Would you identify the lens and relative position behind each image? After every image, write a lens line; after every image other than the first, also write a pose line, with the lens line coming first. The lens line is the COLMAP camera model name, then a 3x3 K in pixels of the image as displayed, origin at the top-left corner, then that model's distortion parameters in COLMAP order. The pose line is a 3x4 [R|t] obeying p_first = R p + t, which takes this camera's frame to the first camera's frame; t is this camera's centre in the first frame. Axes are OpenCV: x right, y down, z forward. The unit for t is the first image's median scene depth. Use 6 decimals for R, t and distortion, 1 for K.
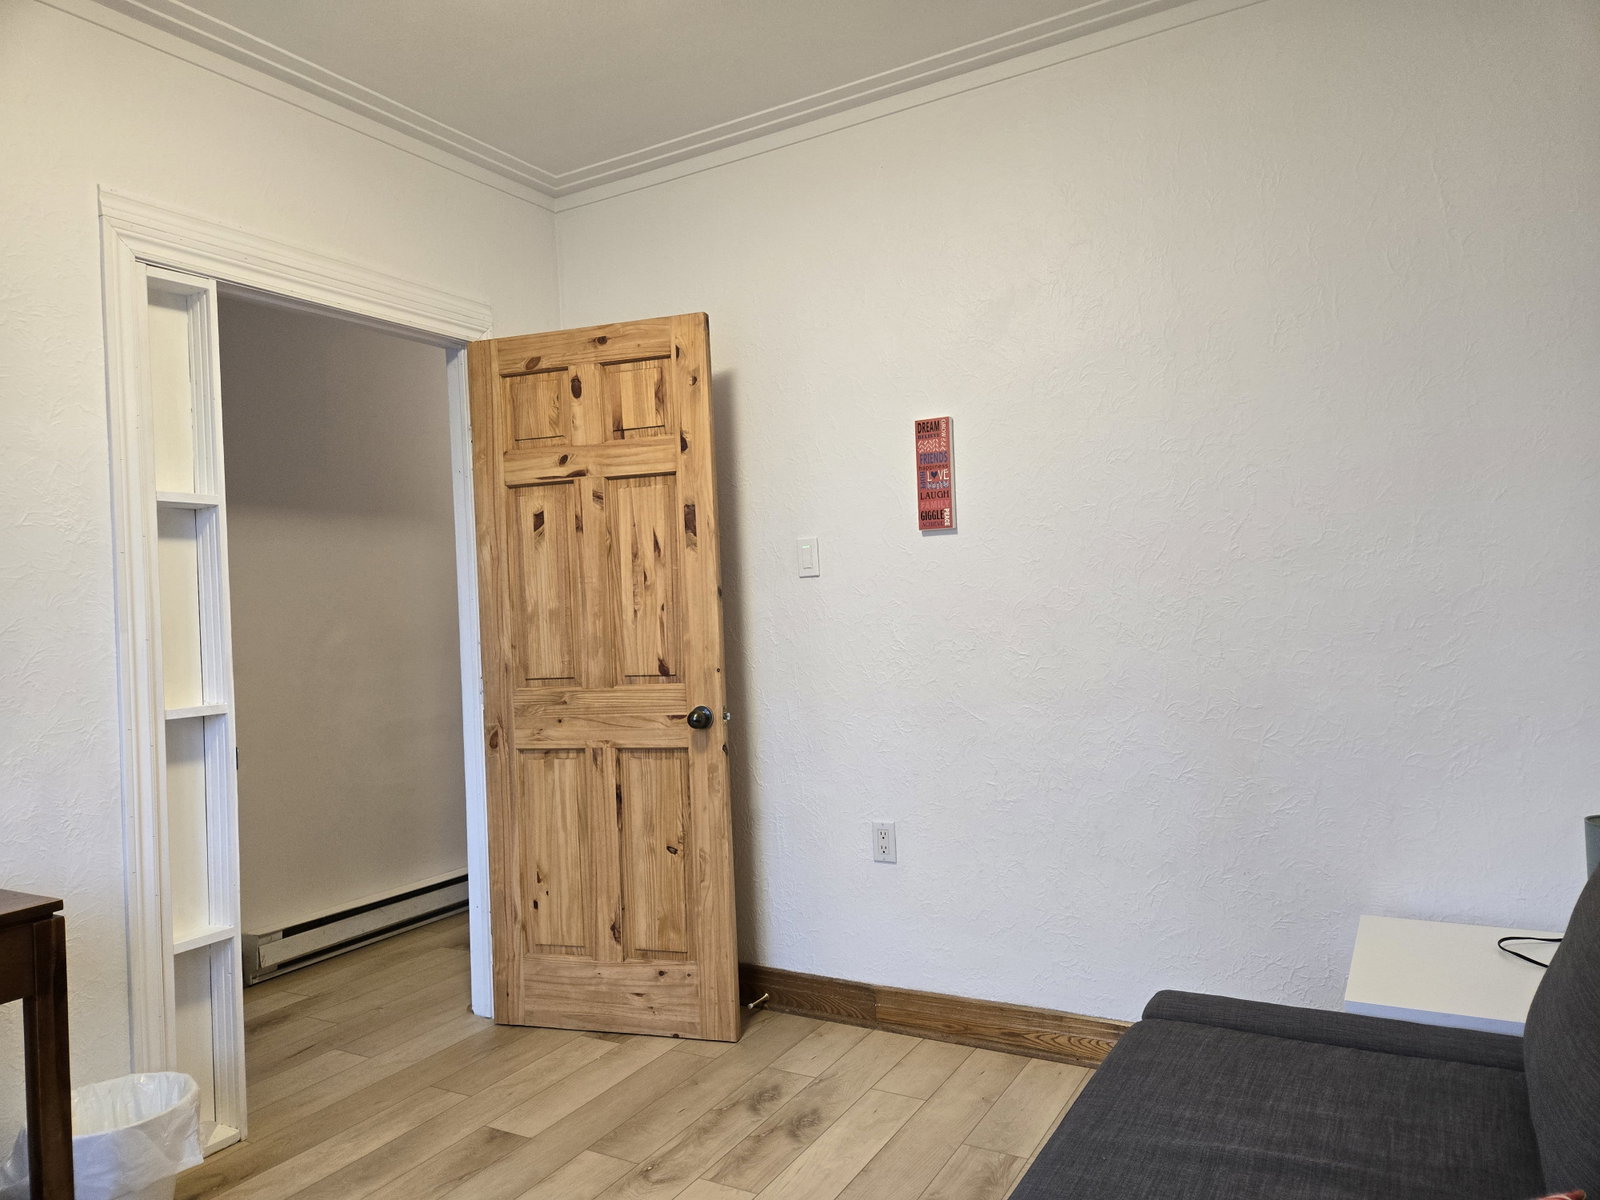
lens RADIAL K [[1062.4, 0, 798.6], [0, 1062.4, 589.7], [0, 0, 1]] dist [0.008227, -0.016519]
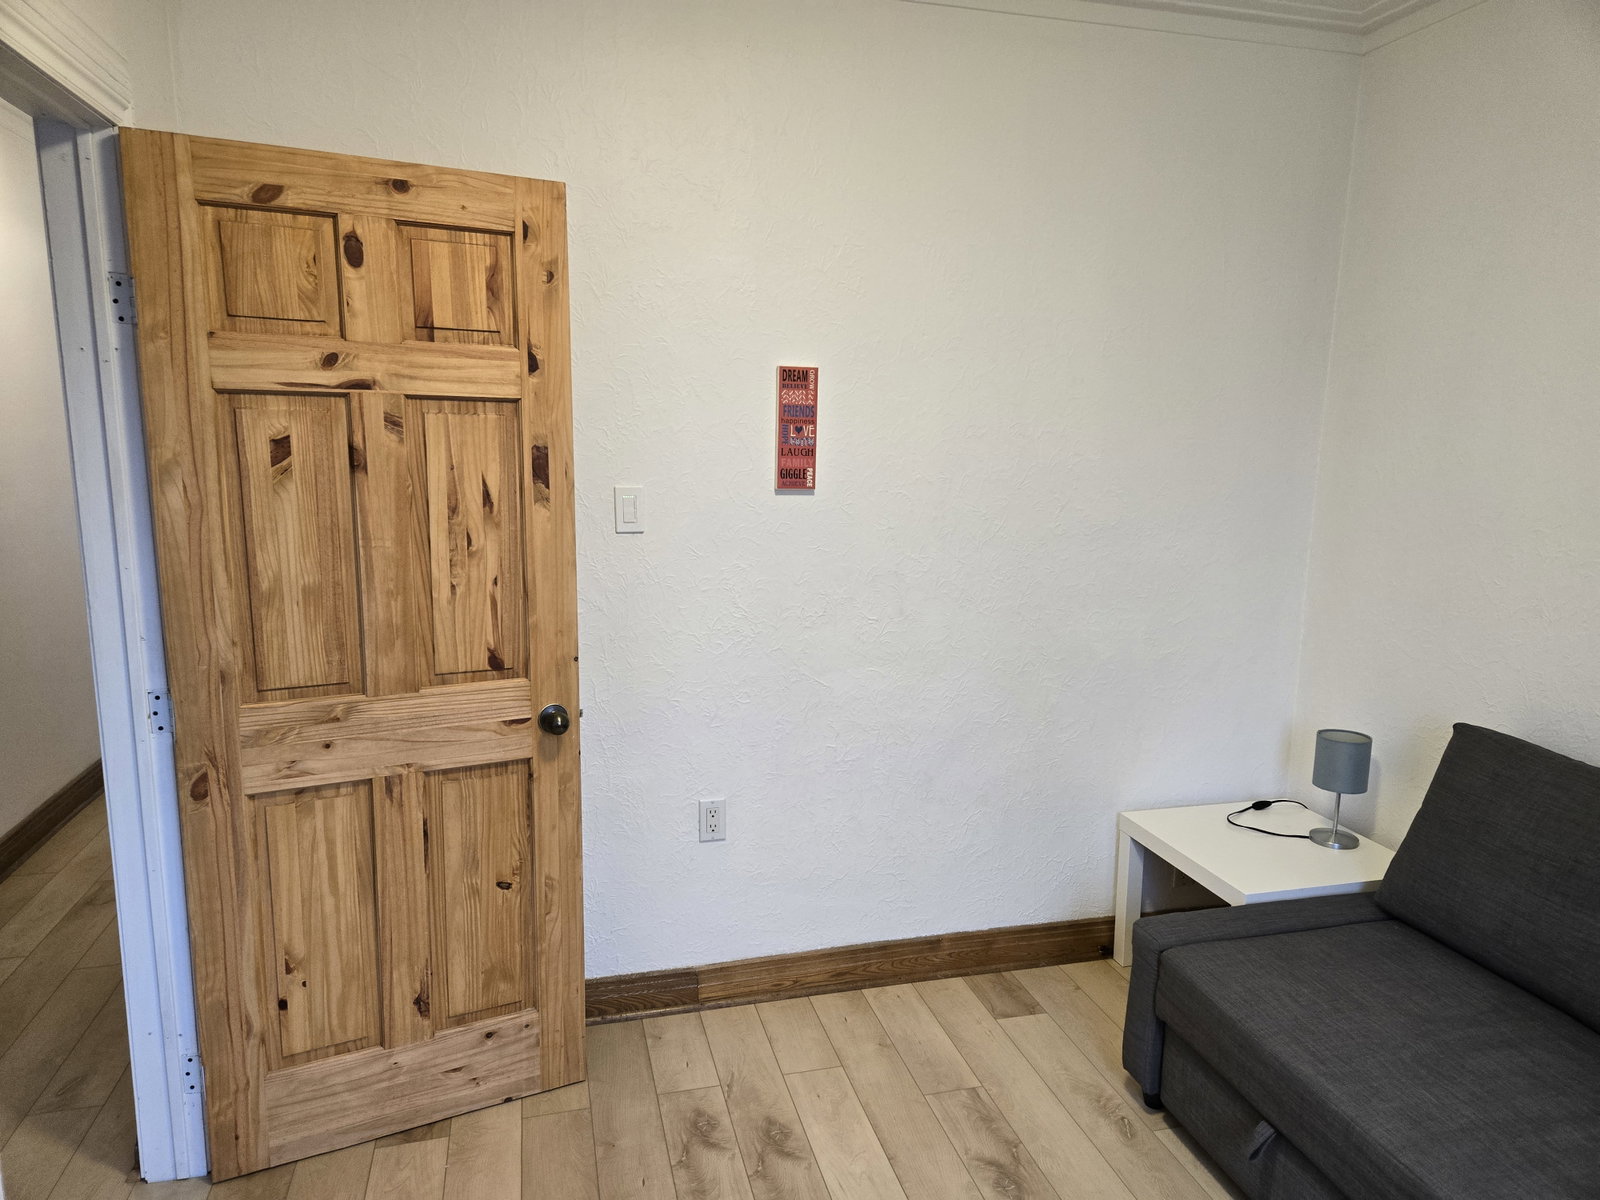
lens RADIAL K [[1062.4, 0, 802.9], [0, 1062.4, 611.0], [0, 0, 1]] dist [0.008227, -0.016519]
pose [[0.696338, -0.067739, 0.714511, -0.511817], [-0.058019, 0.986965, 0.150112, -0.087310], [-0.715365, -0.145984, 0.683331, 0.329376]]
